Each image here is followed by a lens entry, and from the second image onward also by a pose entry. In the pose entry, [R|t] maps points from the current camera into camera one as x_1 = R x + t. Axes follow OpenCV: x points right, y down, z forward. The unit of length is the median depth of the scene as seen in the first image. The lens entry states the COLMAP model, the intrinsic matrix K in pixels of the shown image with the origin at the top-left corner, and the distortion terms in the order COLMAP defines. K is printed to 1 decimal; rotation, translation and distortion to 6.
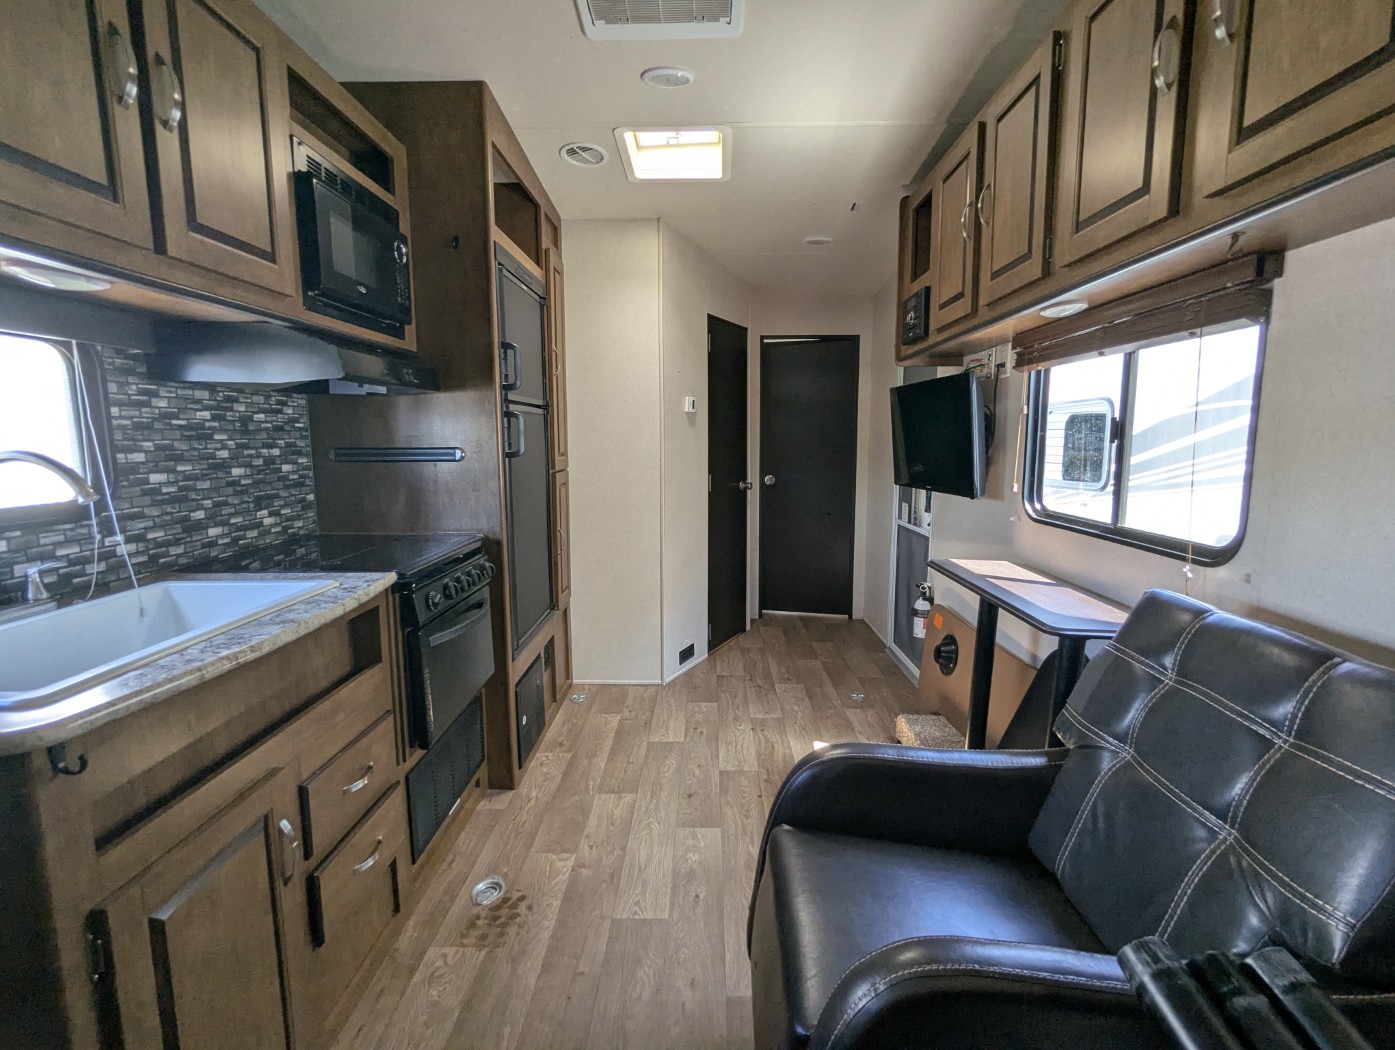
lens RADIAL K [[664.4, 0, 695.9], [0, 664.4, 522.6], [0, 0, 1]] dist [-0.003223, 0.002665]
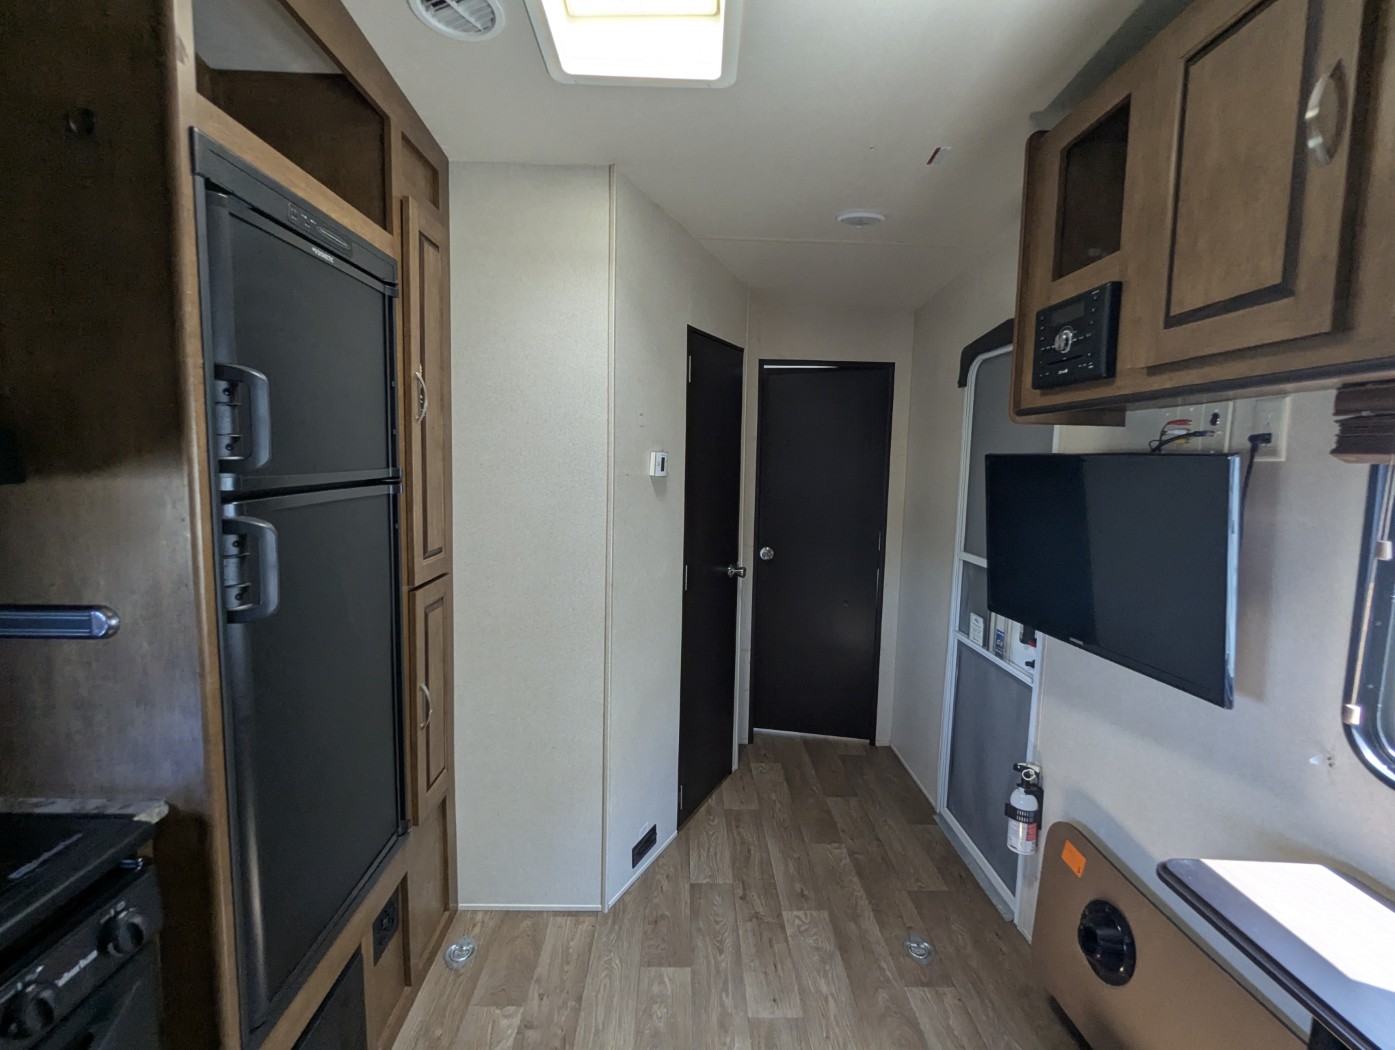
lens RADIAL K [[664.4, 0, 697.4], [0, 664.4, 518.5], [0, 0, 1]] dist [-0.003223, 0.002665]
pose [[0.998917, 0.021615, 0.041208, 0.005036], [-0.020362, 0.999325, -0.030583, -0.121213], [-0.041841, 0.029710, 0.998682, 0.408152]]
